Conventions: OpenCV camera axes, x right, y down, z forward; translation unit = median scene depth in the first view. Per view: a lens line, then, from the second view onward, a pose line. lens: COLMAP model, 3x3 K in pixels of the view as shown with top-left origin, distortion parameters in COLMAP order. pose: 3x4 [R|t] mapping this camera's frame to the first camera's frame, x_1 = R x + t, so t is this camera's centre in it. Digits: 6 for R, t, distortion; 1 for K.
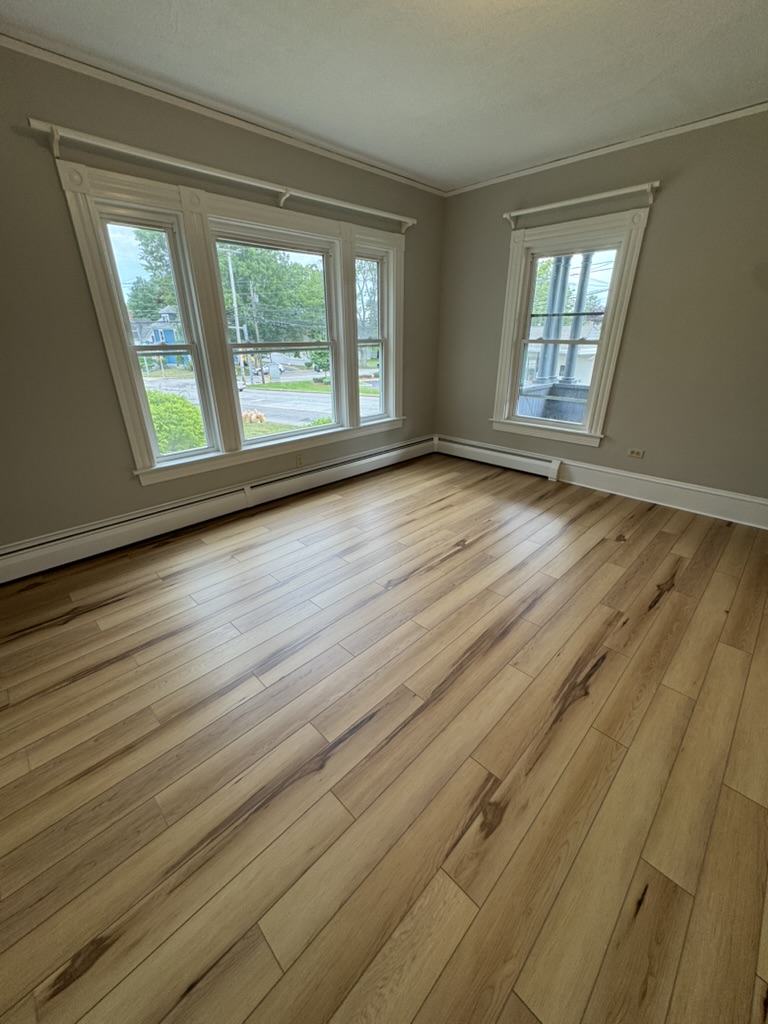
lens RADIAL K [[408.7, 0, 385.5], [0, 408.7, 511.2], [0, 0, 1]] dist [-0.001070, 0.000327]
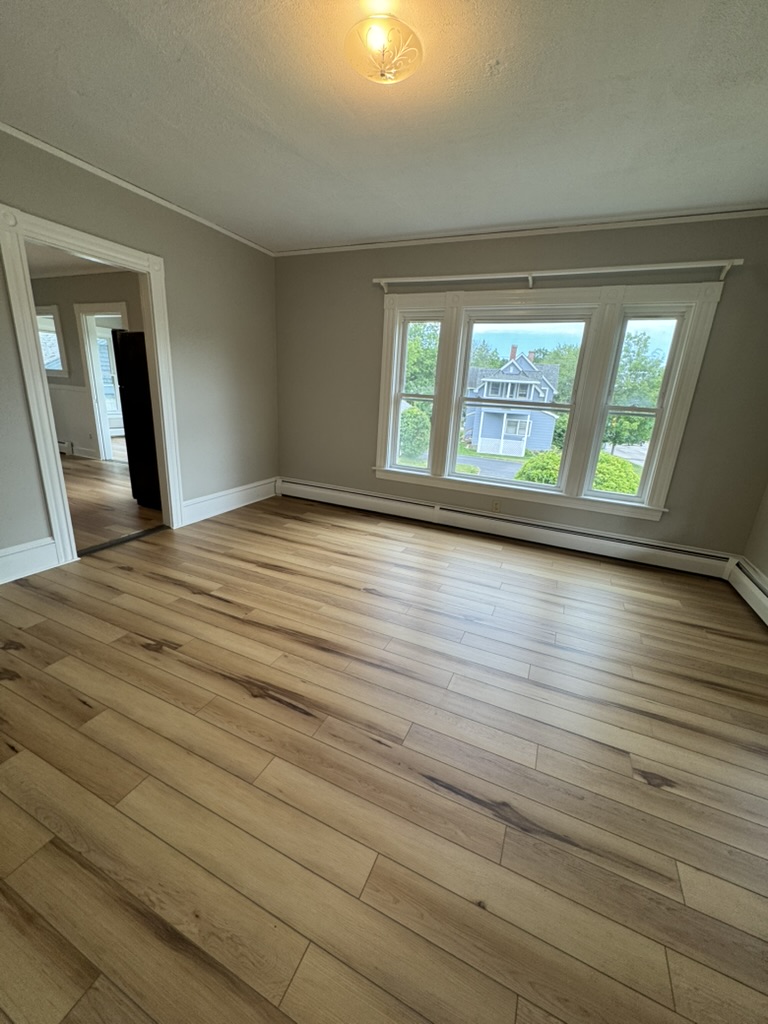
lens RADIAL K [[408.7, 0, 385.5], [0, 408.7, 511.2], [0, 0, 1]] dist [-0.001070, 0.000327]
pose [[0.347731, 0.293374, -0.890514, 1.002897], [-0.430280, 0.893797, 0.126439, -0.189631], [0.833032, 0.339204, 0.437034, 0.460742]]
